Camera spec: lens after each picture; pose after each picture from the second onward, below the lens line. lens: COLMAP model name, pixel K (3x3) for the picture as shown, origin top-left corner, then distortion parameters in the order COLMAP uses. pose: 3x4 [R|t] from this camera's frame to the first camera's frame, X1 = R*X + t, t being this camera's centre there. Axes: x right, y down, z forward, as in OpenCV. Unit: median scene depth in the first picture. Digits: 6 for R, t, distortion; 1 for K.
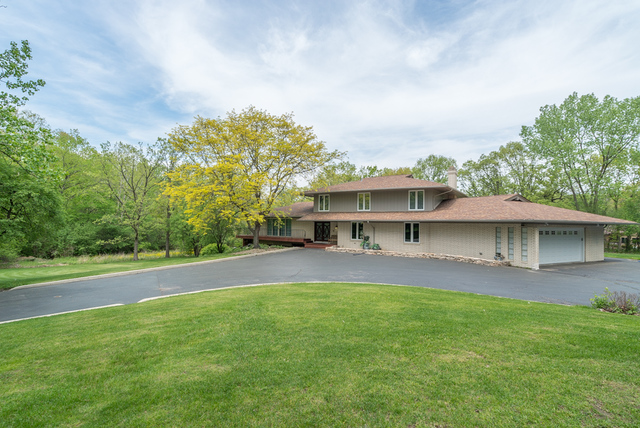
lens RADIAL K [[290.7, 0, 318.6], [0, 290.7, 221.7], [0, 0, 1]] dist [-0.014986, -0.000102]
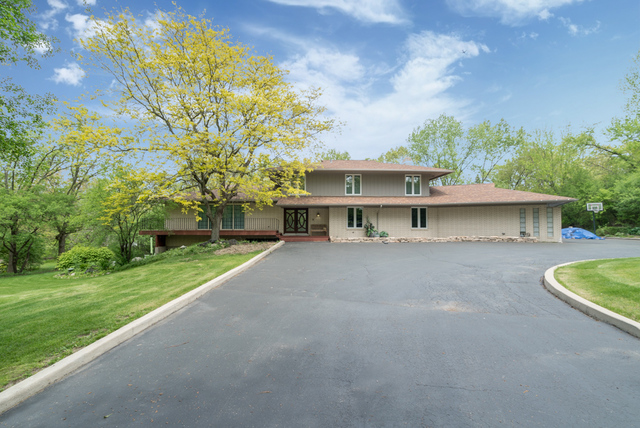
lens RADIAL K [[290.7, 0, 318.6], [0, 290.7, 221.7], [0, 0, 1]] dist [-0.014986, -0.000102]
pose [[0.798981, -0.010833, 0.601259, -0.472726], [0.009240, 0.999941, 0.005738, 0.037949], [-0.601285, 0.000971, 0.799034, 0.391569]]
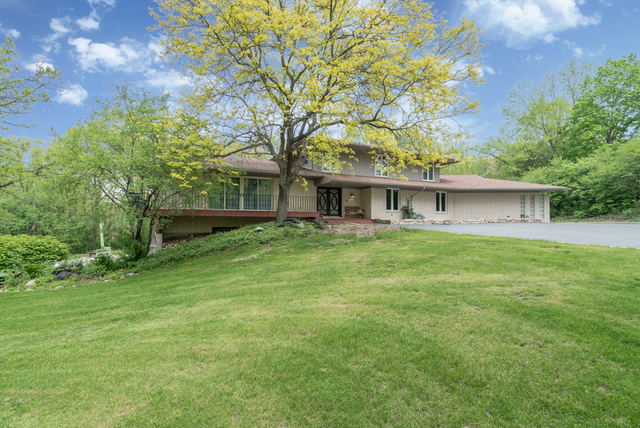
lens RADIAL K [[287.2, 0, 330.0], [0, 287.2, 213.5], [0, 0, 1]] dist [0.000669, 0.000186]
pose [[0.460620, 0.004307, 0.887587, -0.667031], [0.000830, 0.999986, -0.005283, 0.075236], [-0.887597, 0.003170, 0.460610, 0.800536]]
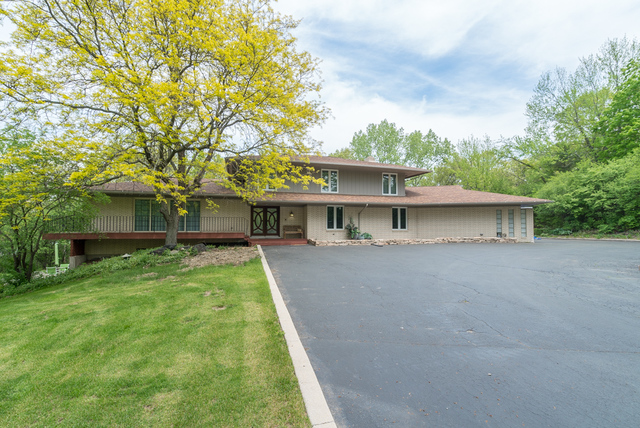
lens RADIAL K [[290.7, 0, 318.6], [0, 290.7, 221.7], [0, 0, 1]] dist [-0.014986, -0.000102]
pose [[0.617794, -0.000006, 0.786340, -0.495195], [0.005547, 0.999975, -0.004350, 0.045615], [-0.786320, 0.007050, 0.617779, 0.579091]]
